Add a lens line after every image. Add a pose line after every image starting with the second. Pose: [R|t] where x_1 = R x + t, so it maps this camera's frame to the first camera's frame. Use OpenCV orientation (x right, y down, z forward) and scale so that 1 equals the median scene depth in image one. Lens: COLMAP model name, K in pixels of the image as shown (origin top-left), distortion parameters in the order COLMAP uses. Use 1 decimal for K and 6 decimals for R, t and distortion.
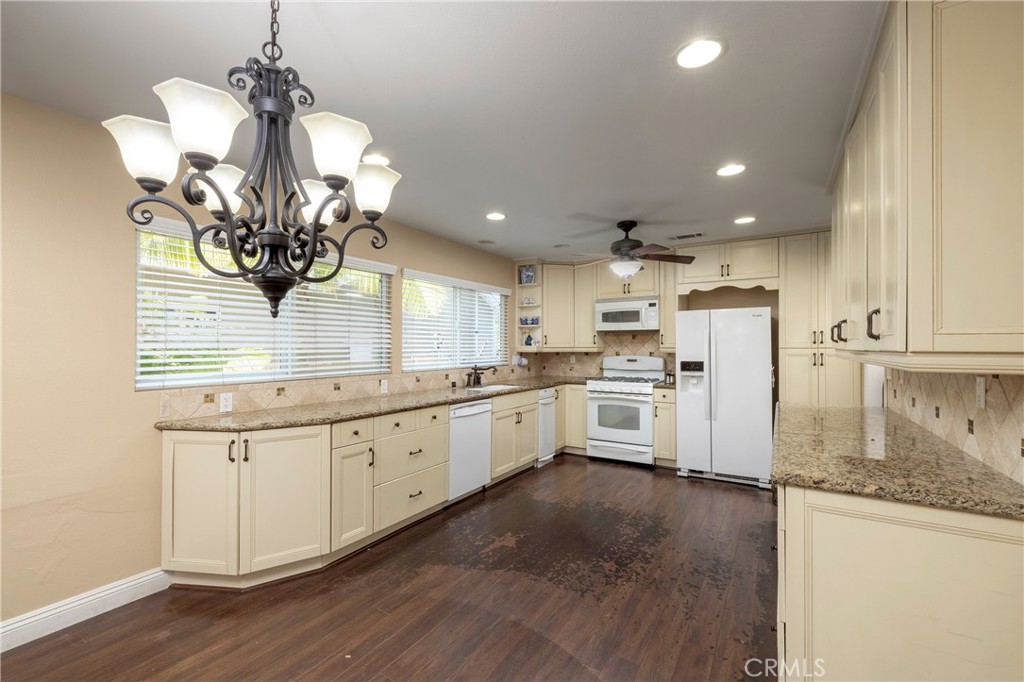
lens RADIAL K [[436.2, 0, 512.0], [0, 436.2, 342.0], [0, 0, 1]] dist [0.000996, -0.000146]
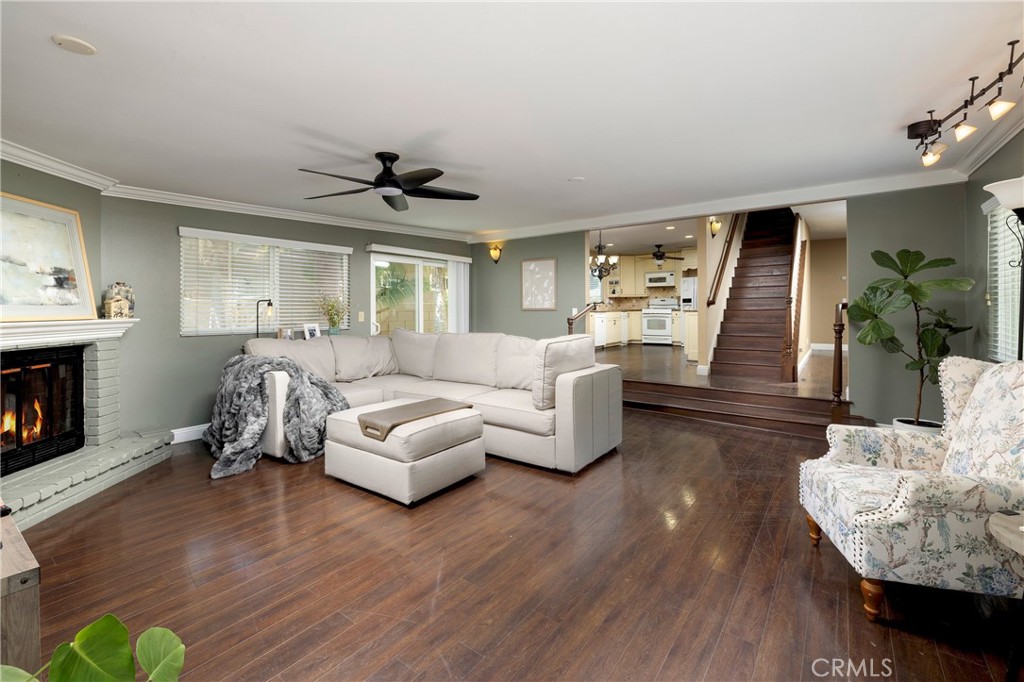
lens RADIAL K [[436.2, 0, 514.6], [0, 436.2, 307.0], [0, 0, 1]] dist [0.000996, -0.000146]
pose [[0.995998, -0.009736, -0.088842, -0.273468], [0.011193, 0.999811, 0.015920, 0.034414], [0.088670, -0.016851, 0.995919, -1.254760]]
